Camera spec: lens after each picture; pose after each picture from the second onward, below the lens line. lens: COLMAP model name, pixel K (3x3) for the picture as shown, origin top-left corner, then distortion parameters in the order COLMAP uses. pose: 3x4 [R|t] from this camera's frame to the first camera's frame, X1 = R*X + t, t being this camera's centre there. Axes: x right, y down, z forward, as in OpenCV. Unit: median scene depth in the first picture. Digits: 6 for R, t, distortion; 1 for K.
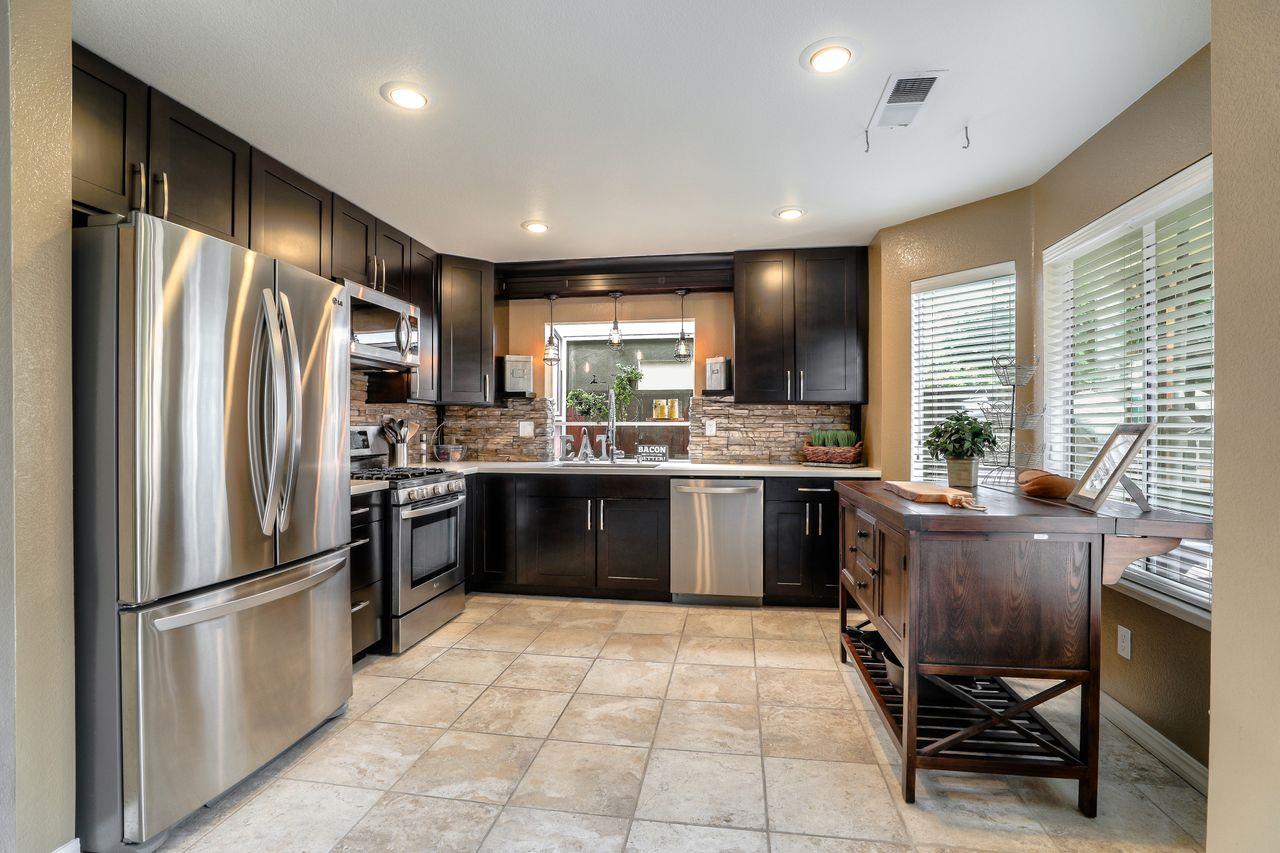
lens RADIAL K [[487.2, 0, 704.6], [0, 487.2, 427.8], [0, 0, 1]] dist [-0.001407, -0.000027]
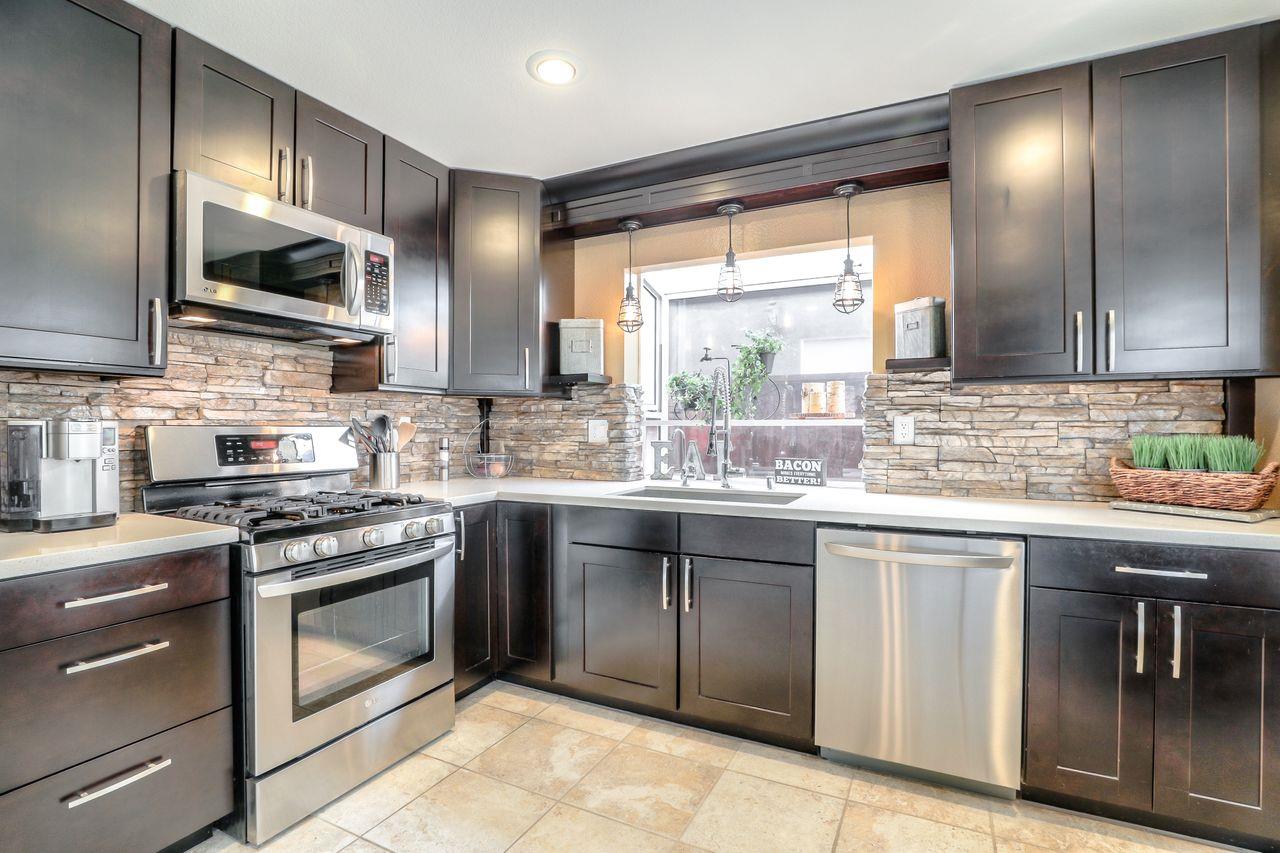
lens RADIAL K [[603.3, 0, 626.5], [0, 603.3, 429.7], [0, 0, 1]] dist [-0.018925, 0.001463]
pose [[0.909300, 0.001208, -0.416140, 0.011515], [-0.000592, 0.999999, 0.001609, -0.000819], [0.416141, -0.001217, 0.909299, 0.277077]]
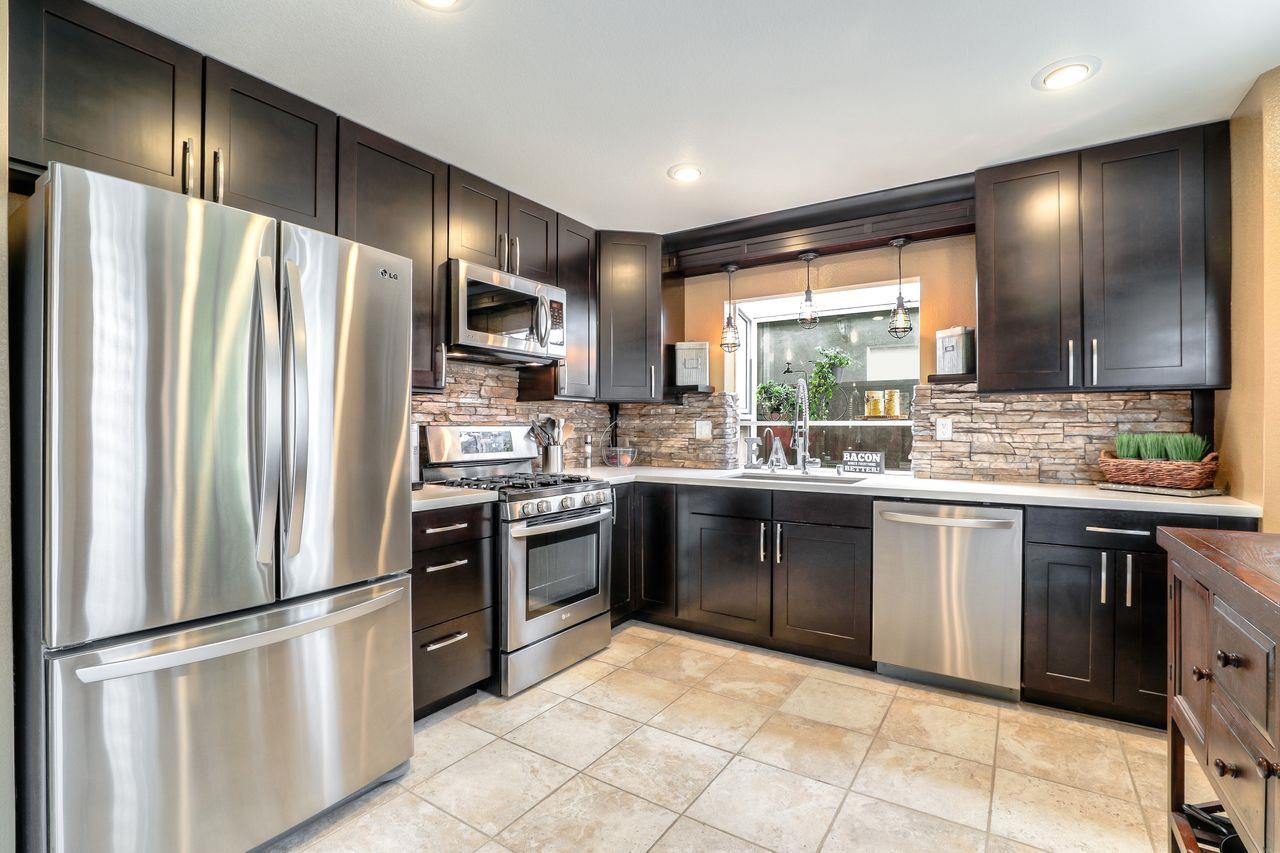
lens RADIAL K [[556.2, 0, 704.3], [0, 556.2, 426.6], [0, 0, 1]] dist [-0.023536, 0.010519]
pose [[0.907204, 0.000164, -0.420691, 0.039601], [-0.001336, 0.999996, -0.002491, -0.000777], [0.420689, 0.002822, 0.907201, 0.135069]]
